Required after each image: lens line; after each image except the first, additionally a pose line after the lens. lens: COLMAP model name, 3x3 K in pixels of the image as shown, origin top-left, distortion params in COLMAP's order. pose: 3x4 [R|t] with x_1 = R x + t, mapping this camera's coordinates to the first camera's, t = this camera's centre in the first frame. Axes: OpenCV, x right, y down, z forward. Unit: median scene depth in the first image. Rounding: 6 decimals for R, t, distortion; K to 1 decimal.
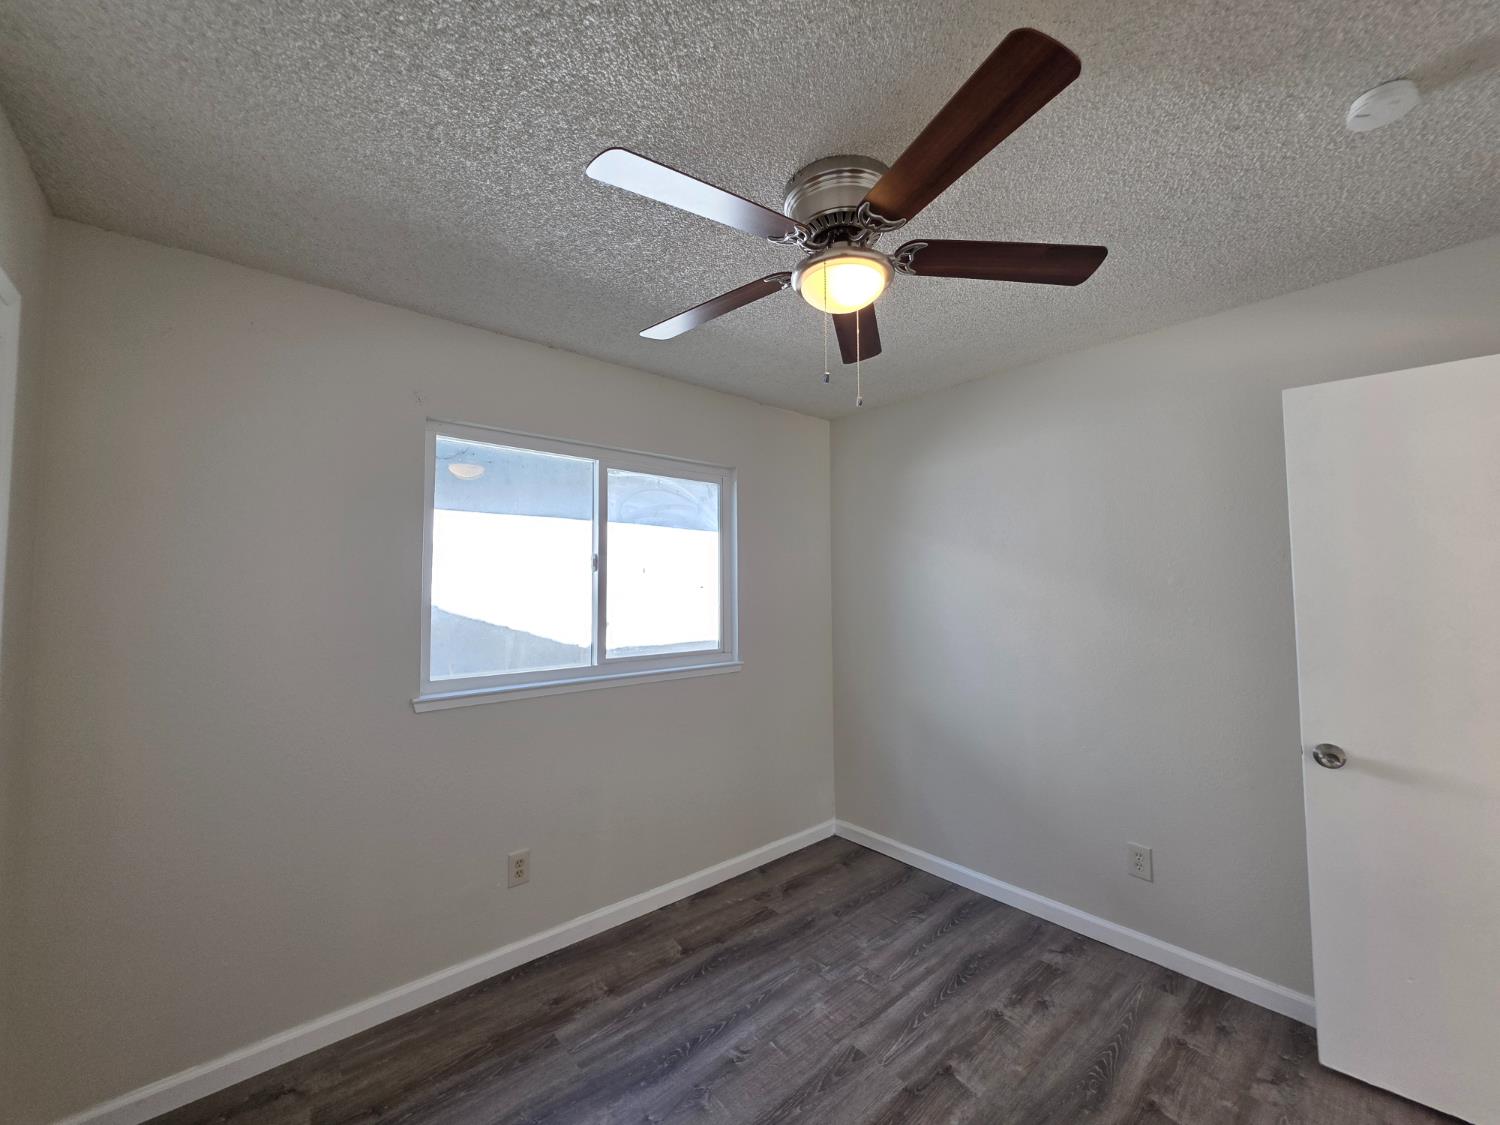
lens RADIAL K [[592.9, 0, 744.7], [0, 592.9, 554.3], [0, 0, 1]] dist [-0.001925, 0.000384]
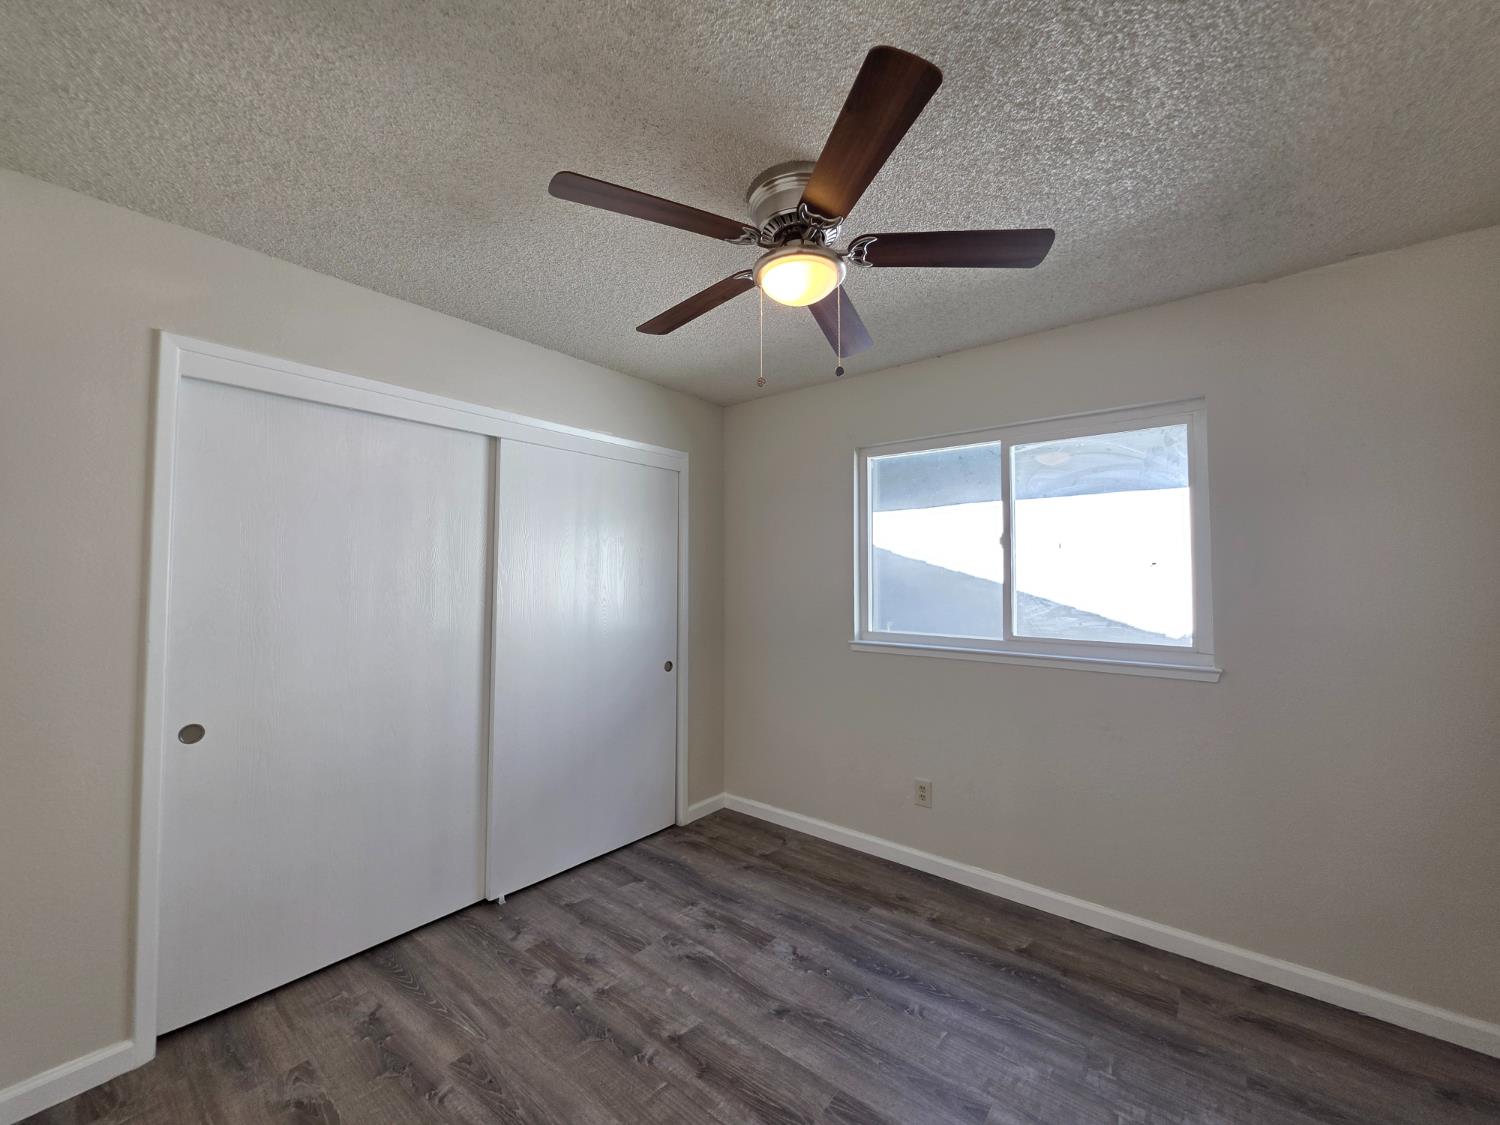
lens RADIAL K [[592.9, 0, 758.2], [0, 592.9, 553.3], [0, 0, 1]] dist [-0.001925, 0.000384]
pose [[0.194363, -0.033138, -0.980370, 0.805967], [0.049622, 0.998482, -0.023913, 0.047568], [0.979674, -0.044000, 0.195712, 0.463999]]
